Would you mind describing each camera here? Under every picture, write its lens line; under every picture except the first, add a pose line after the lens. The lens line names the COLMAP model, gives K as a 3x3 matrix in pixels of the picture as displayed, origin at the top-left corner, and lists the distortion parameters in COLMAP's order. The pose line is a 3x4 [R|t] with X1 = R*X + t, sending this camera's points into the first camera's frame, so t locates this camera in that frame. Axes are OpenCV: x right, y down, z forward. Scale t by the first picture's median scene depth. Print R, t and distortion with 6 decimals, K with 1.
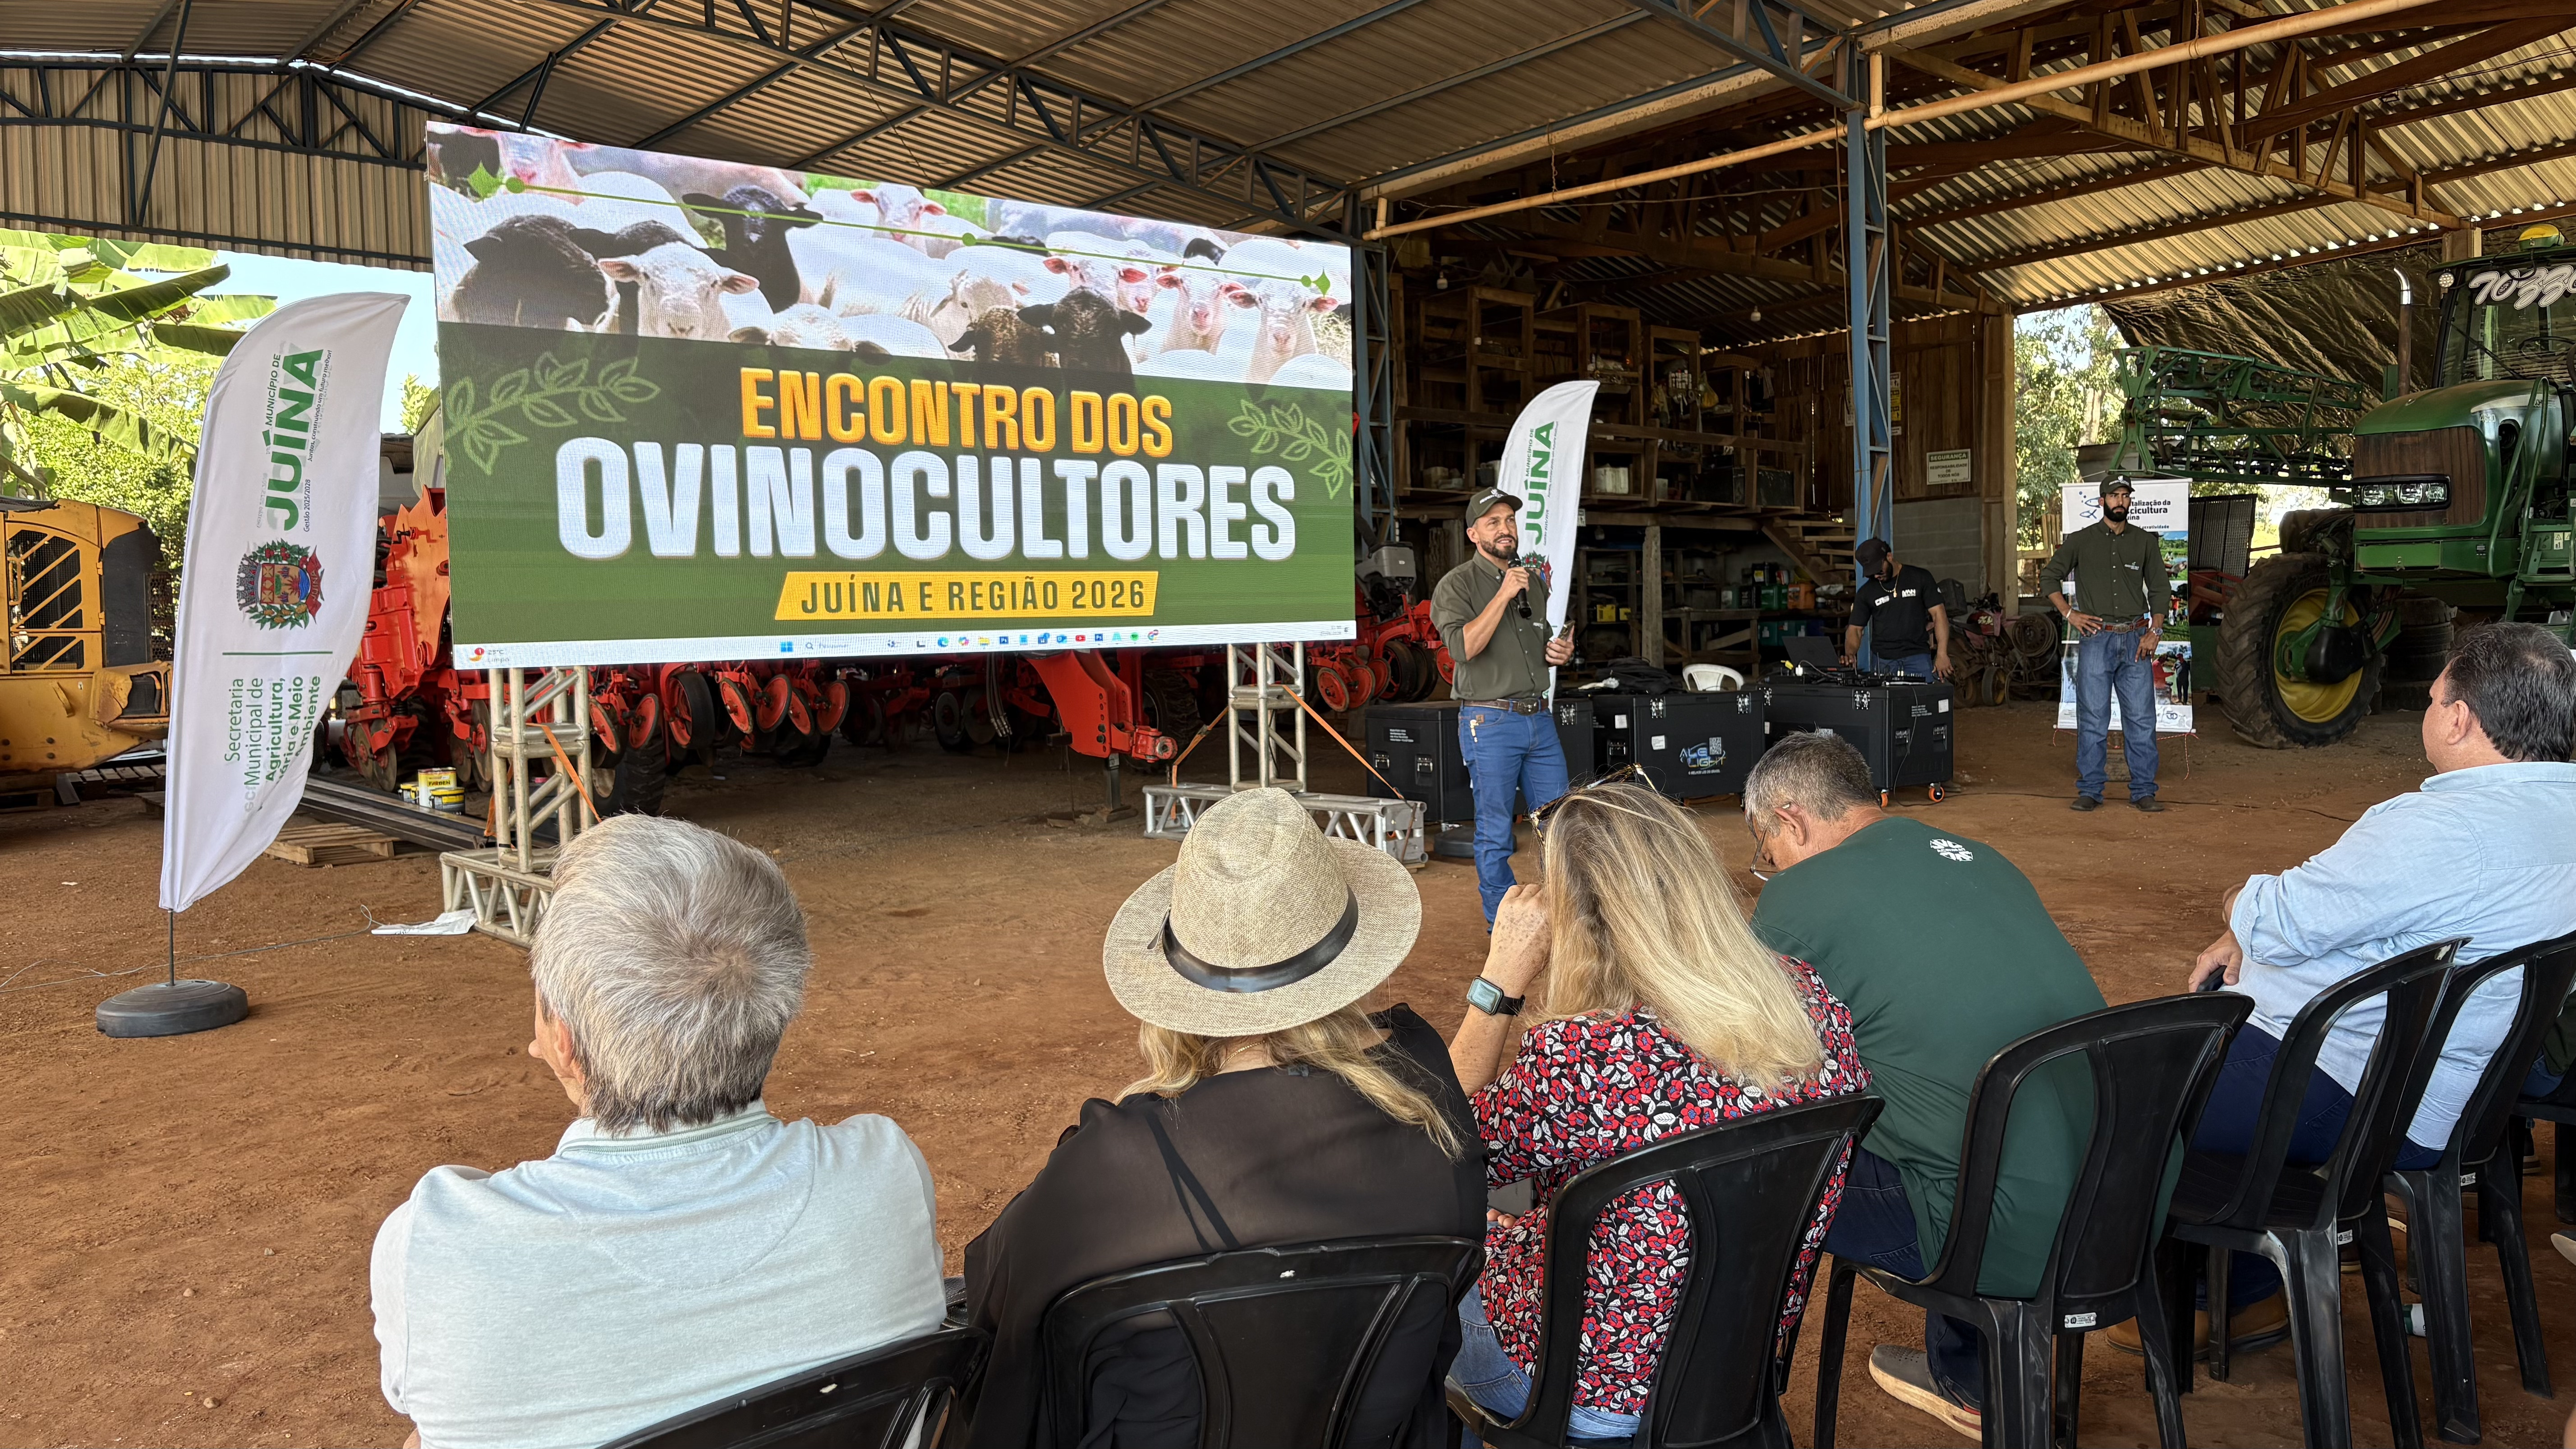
lens RADIAL K [[1984.2, 0, 1371.5], [0, 1984.2, 853.8], [0, 0, 1]] dist [-0.066875, -0.004947]
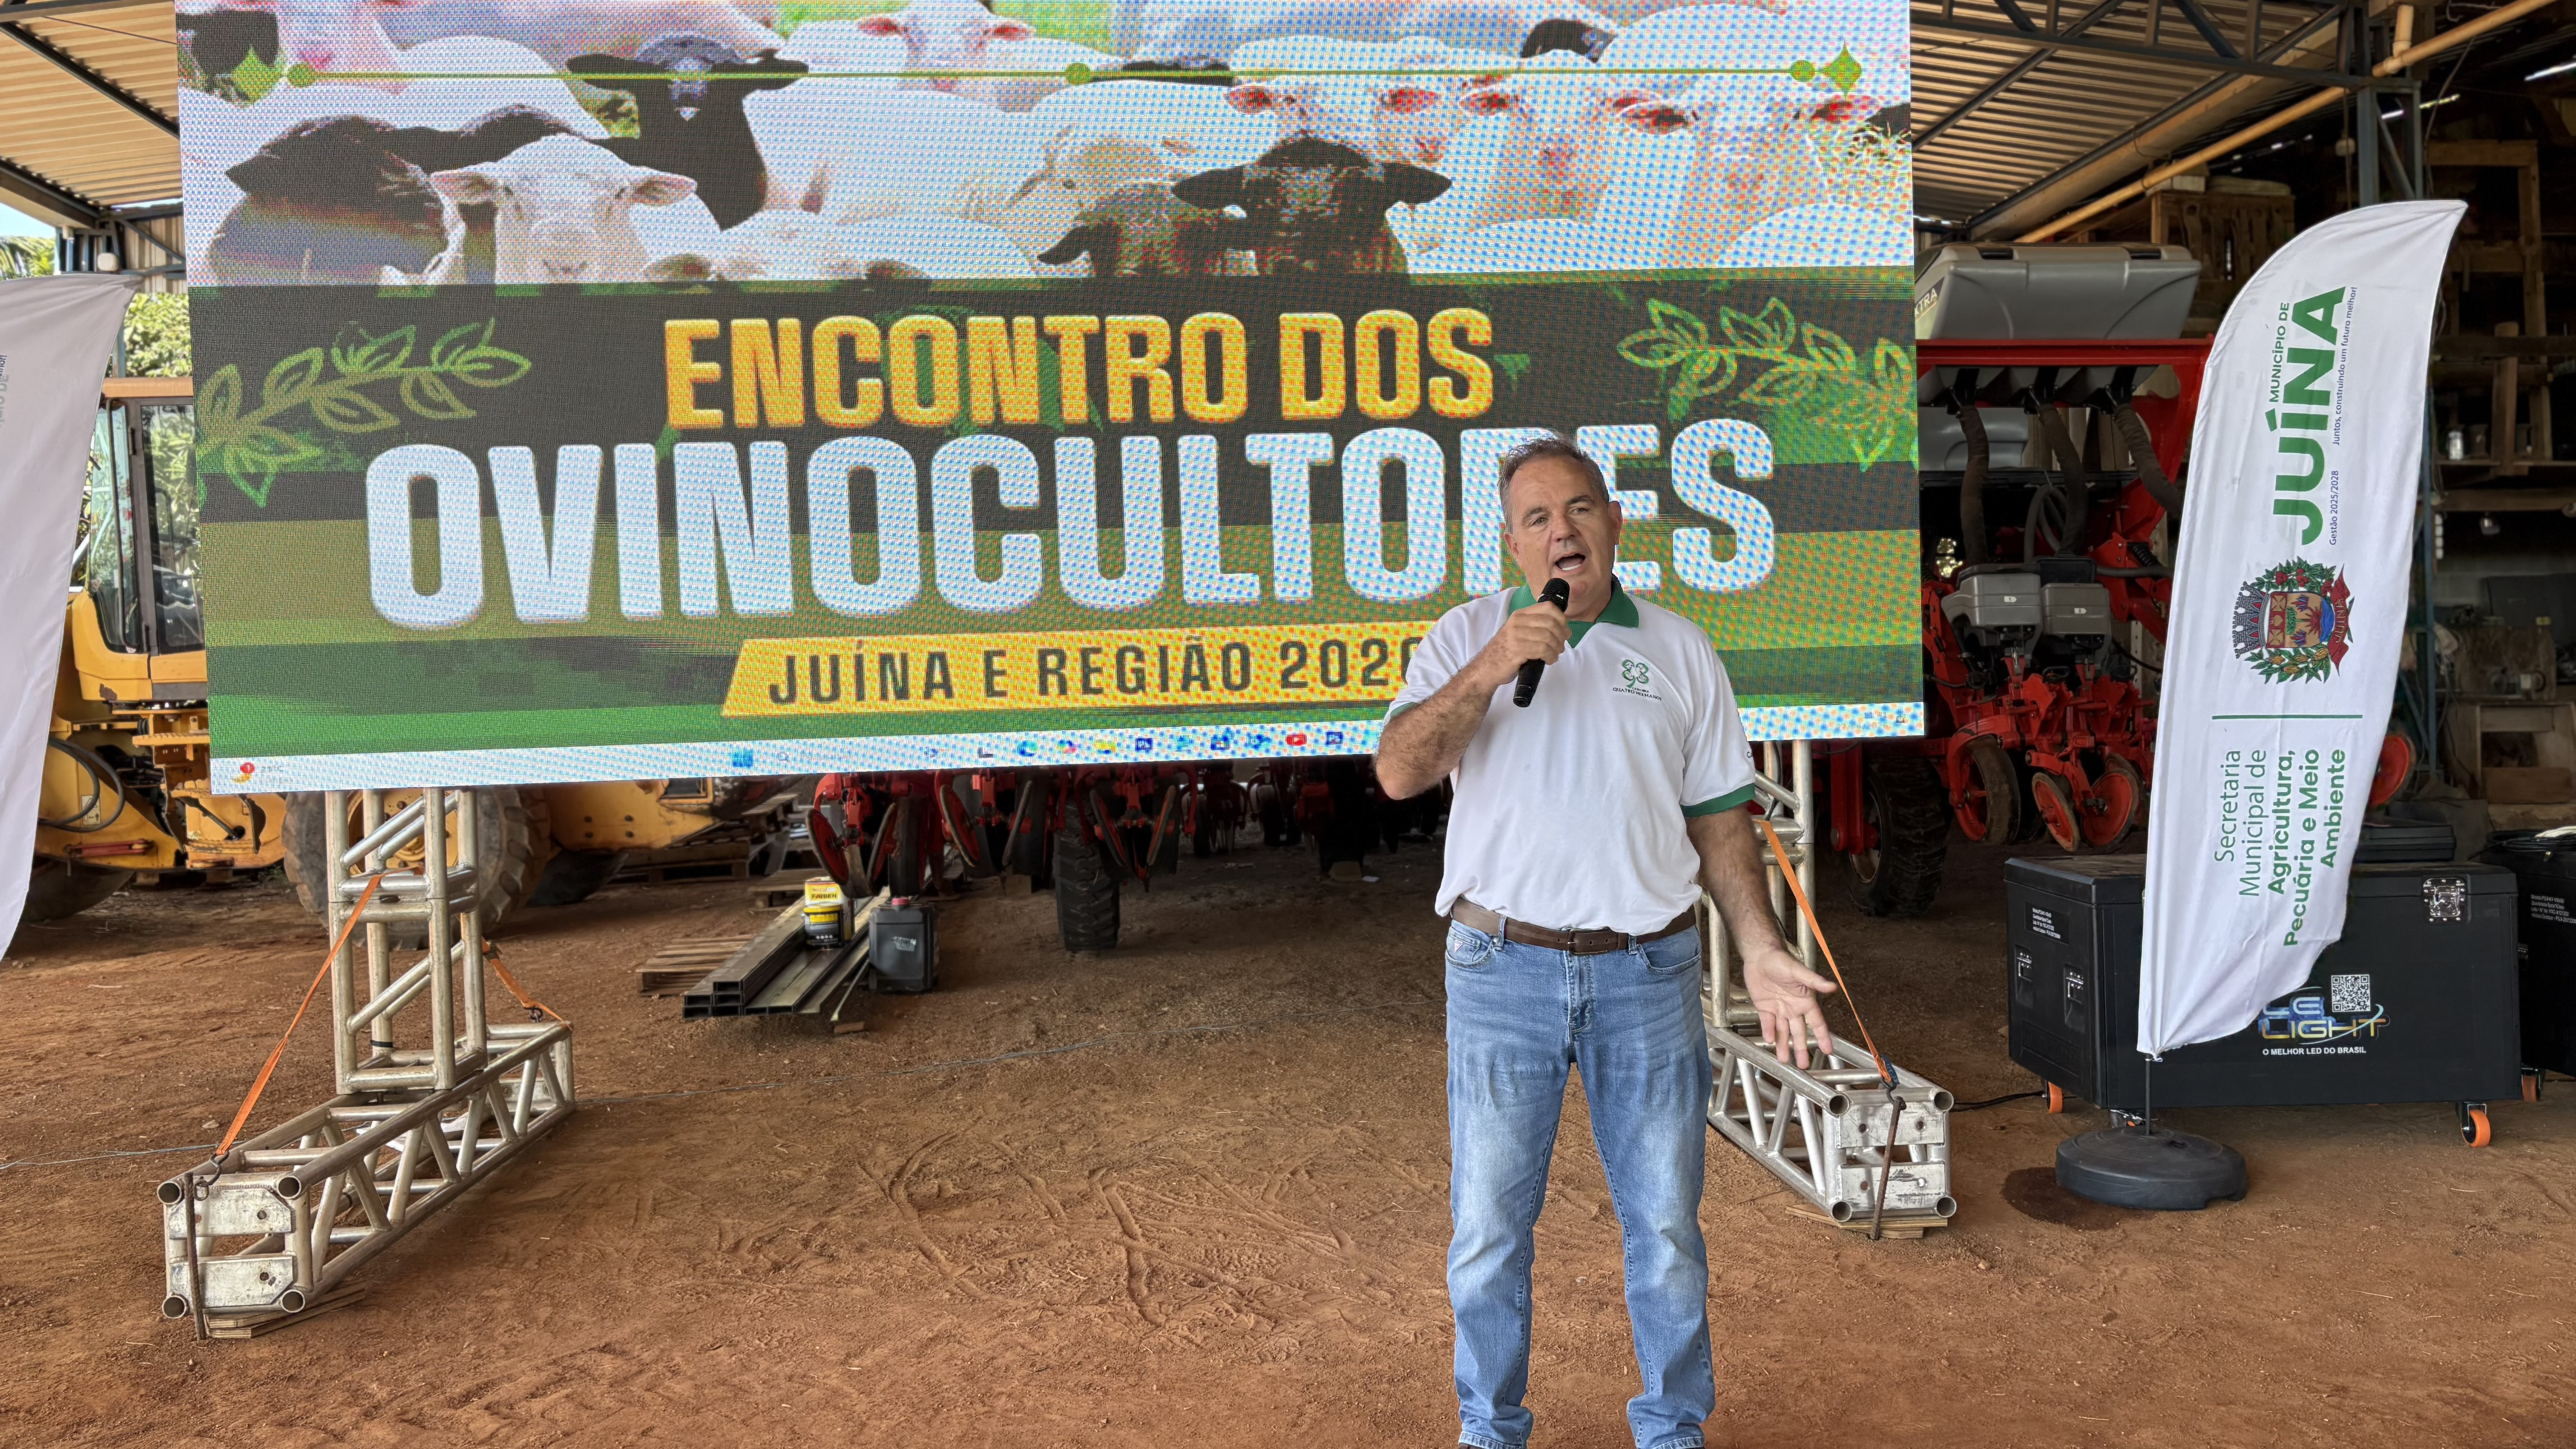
lens RADIAL K [[1929.8, 0, 1280.1], [0, 1929.8, 741.8], [0, 0, 1]] dist [0.057695, -0.112121]
pose [[0.792096, 0.013323, -0.610251, 0.201565], [-0.057331, 0.996966, -0.052649, -0.082288], [0.607698, 0.076689, 0.790457, 0.579188]]
